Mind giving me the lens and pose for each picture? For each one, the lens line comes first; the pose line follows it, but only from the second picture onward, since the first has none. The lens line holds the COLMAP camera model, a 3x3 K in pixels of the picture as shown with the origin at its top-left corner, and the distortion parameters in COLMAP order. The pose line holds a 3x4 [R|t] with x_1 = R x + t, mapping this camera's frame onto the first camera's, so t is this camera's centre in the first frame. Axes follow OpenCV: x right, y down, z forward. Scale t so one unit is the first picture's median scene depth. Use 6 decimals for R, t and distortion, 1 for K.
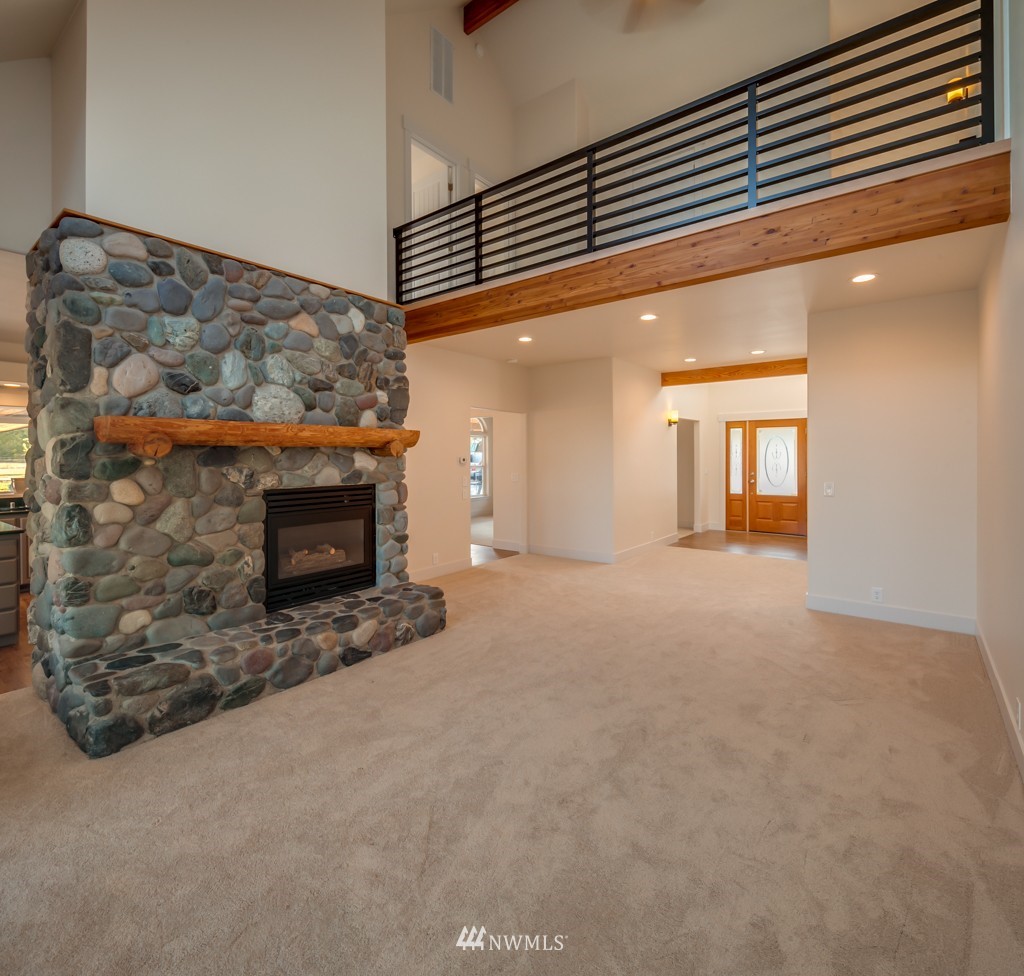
lens RADIAL K [[510.2, 0, 510.4], [0, 510.2, 466.7], [0, 0, 1]] dist [0.002574, 0.000412]
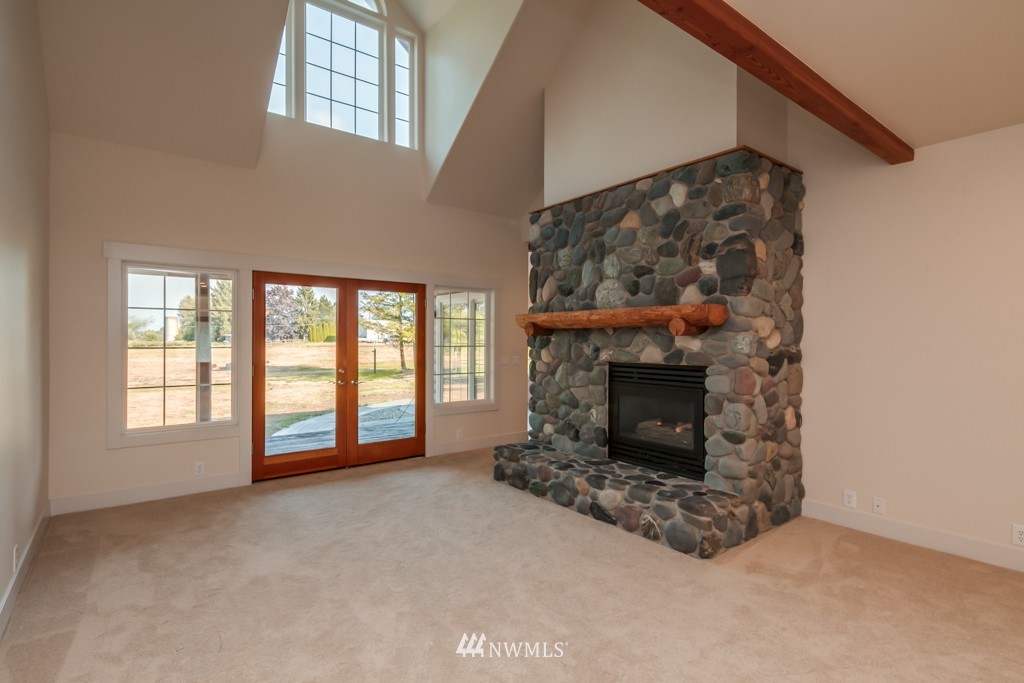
lens RADIAL K [[509.0, 0, 512.0], [0, 509.0, 341.5], [0, 0, 1]] dist [-0.000053, -0.000262]
pose [[-0.246911, 0.013828, -0.968940, 0.779624], [-0.013251, 0.999757, 0.017644, -0.023433], [0.968948, 0.017196, -0.246668, 1.027774]]
